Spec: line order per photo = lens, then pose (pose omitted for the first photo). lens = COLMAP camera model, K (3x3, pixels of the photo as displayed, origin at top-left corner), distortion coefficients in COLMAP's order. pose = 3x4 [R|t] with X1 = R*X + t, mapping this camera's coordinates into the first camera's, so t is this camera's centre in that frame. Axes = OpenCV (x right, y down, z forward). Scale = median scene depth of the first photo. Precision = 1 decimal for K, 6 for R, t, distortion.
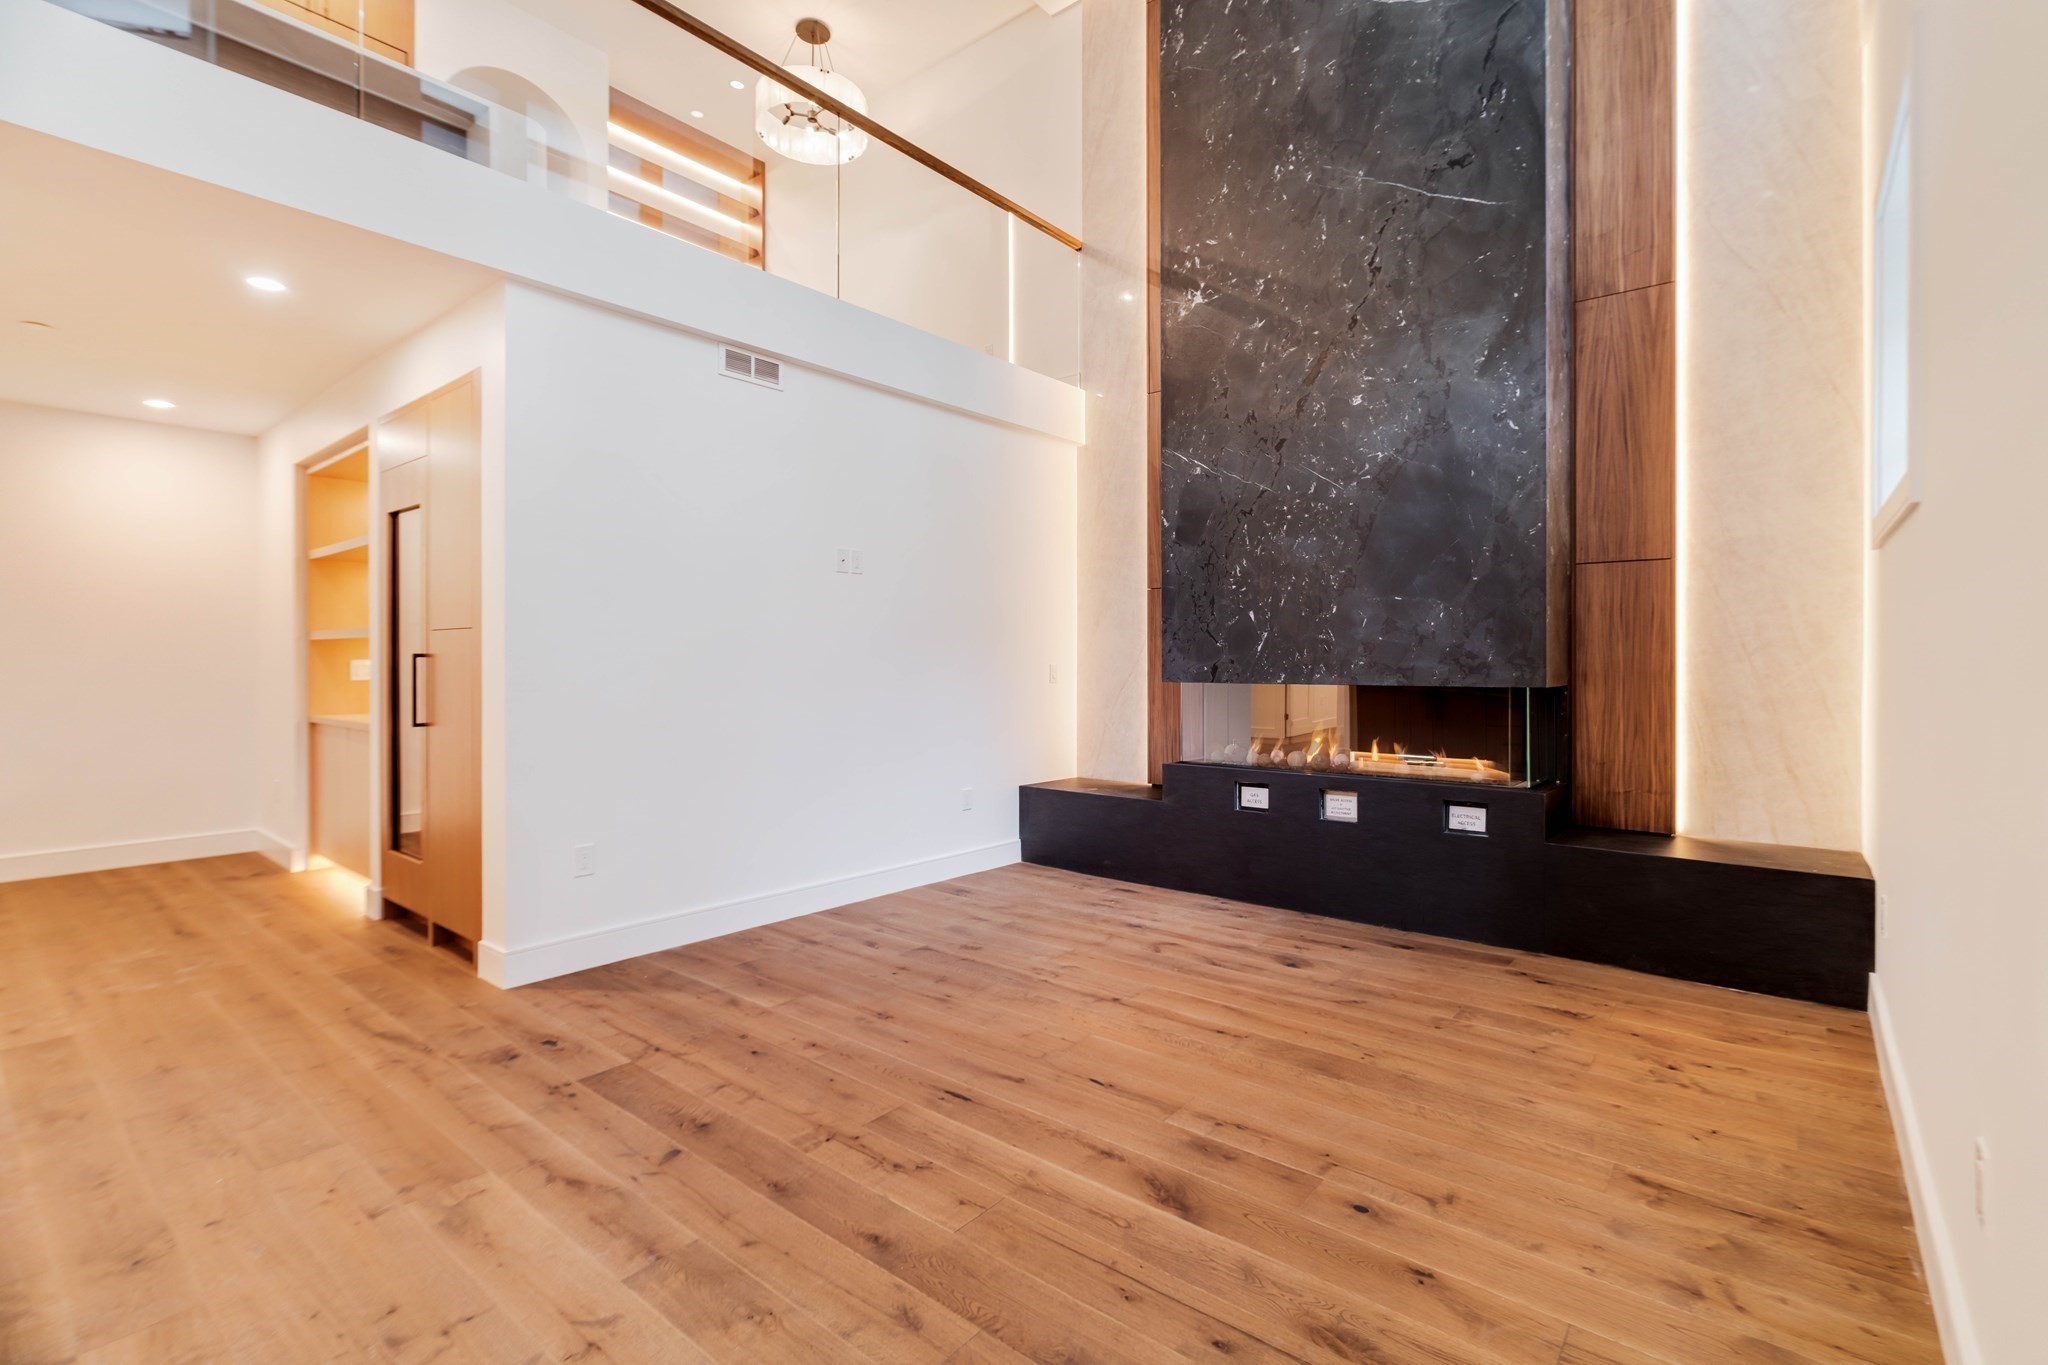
lens RADIAL K [[920.8, 0, 1040.2], [0, 920.8, 663.3], [0, 0, 1]] dist [-0.007134, 0.000775]
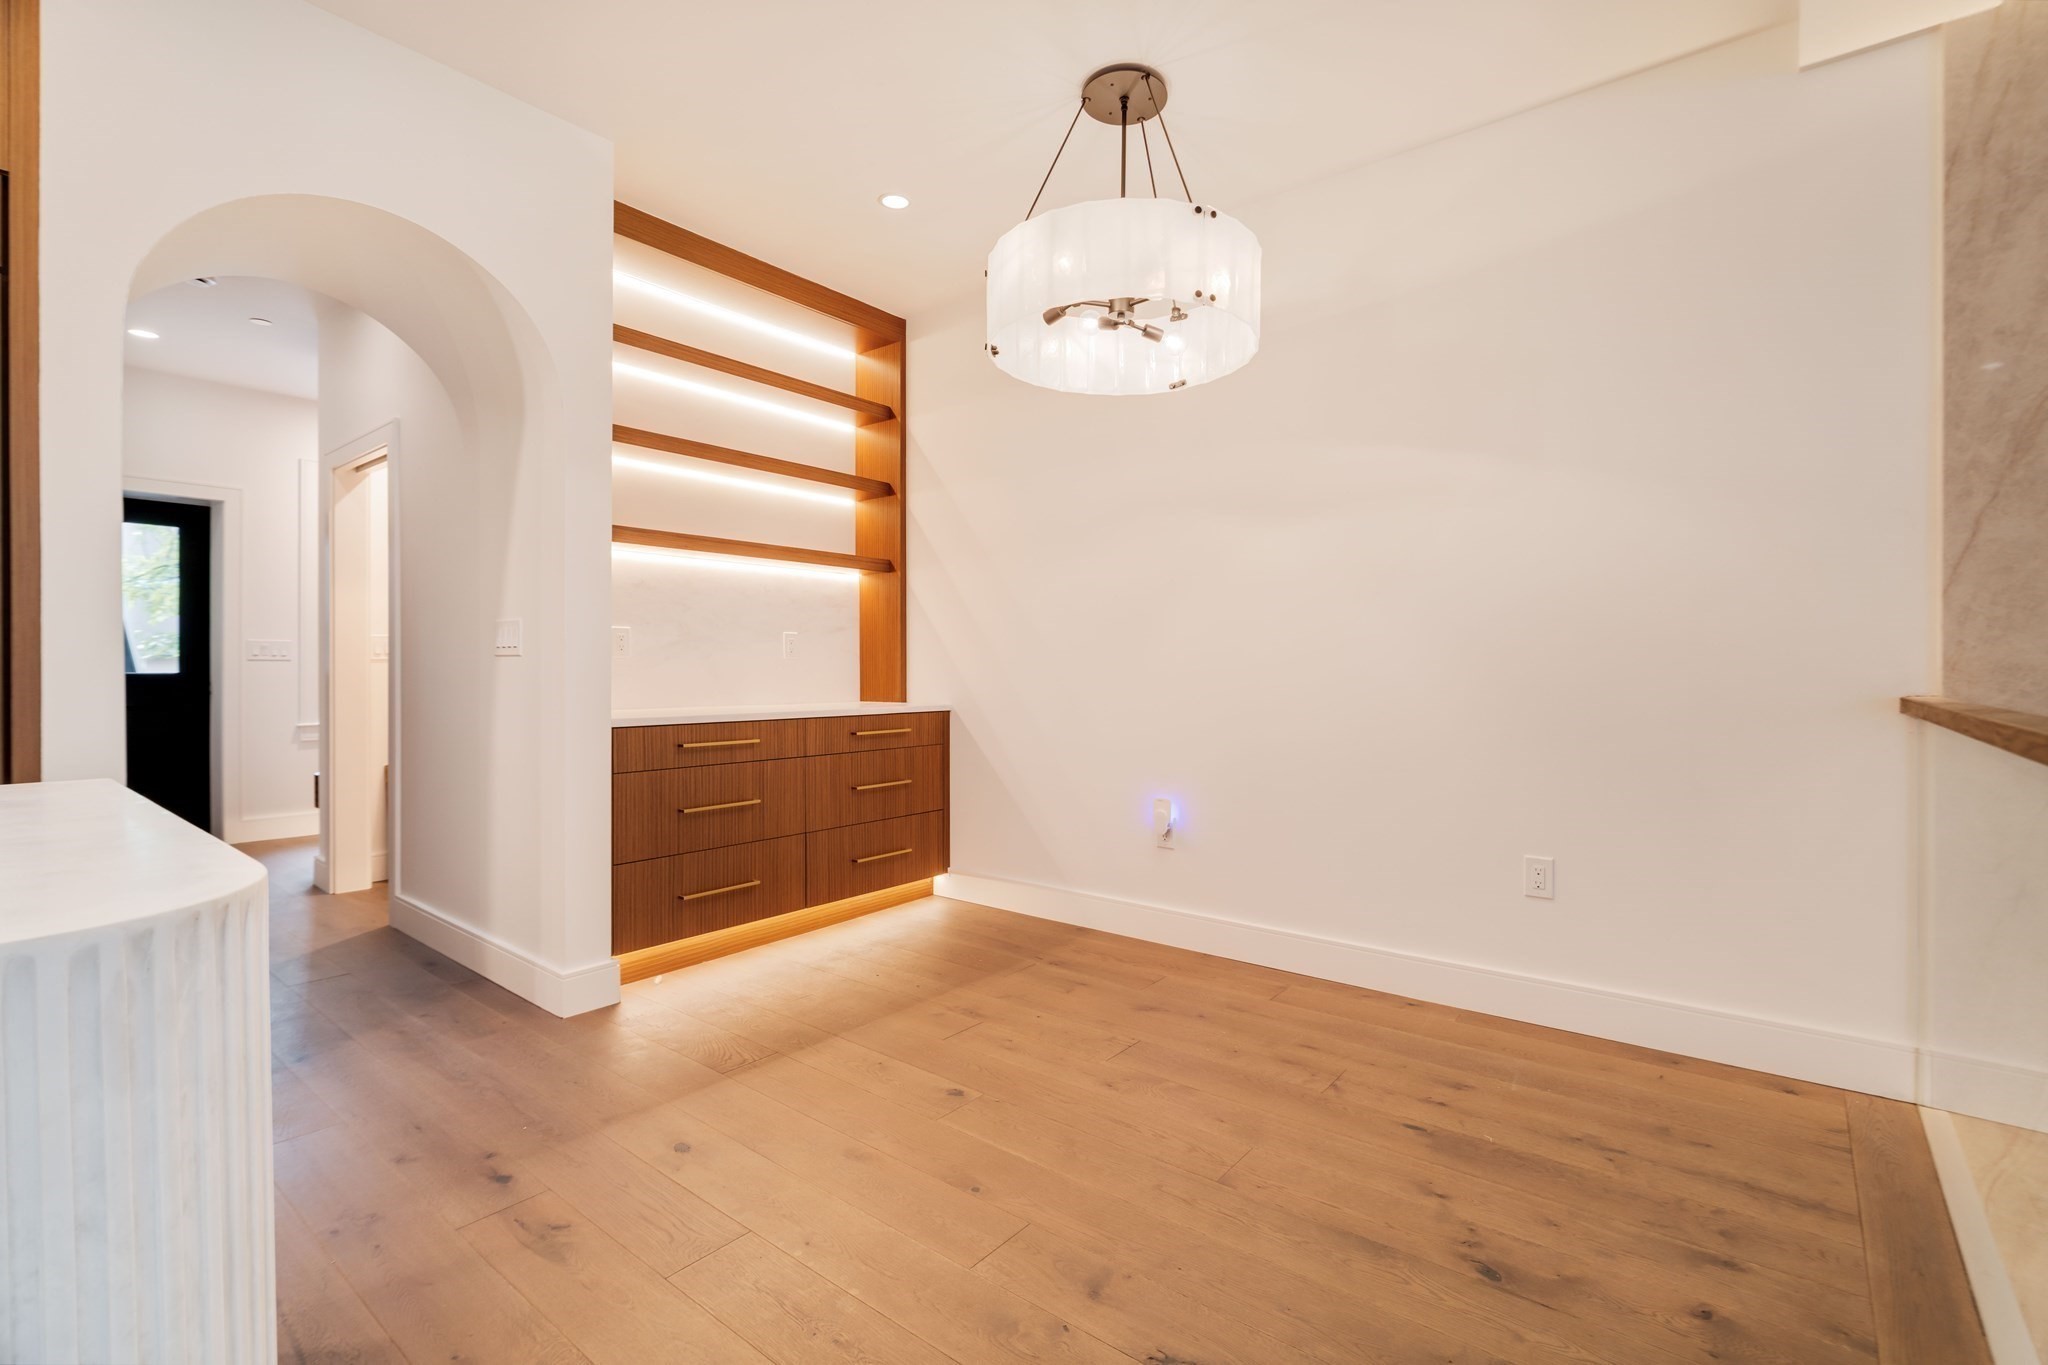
lens RADIAL K [[911.9, 0, 1026.1], [0, 911.9, 670.0], [0, 0, 1]] dist [-0.001298, 0.000769]
pose [[0.999986, 0.004624, -0.002436, -0.513020], [-0.004634, 0.999981, -0.004154, -0.770221], [0.002417, 0.004165, 0.999988, 1.061549]]
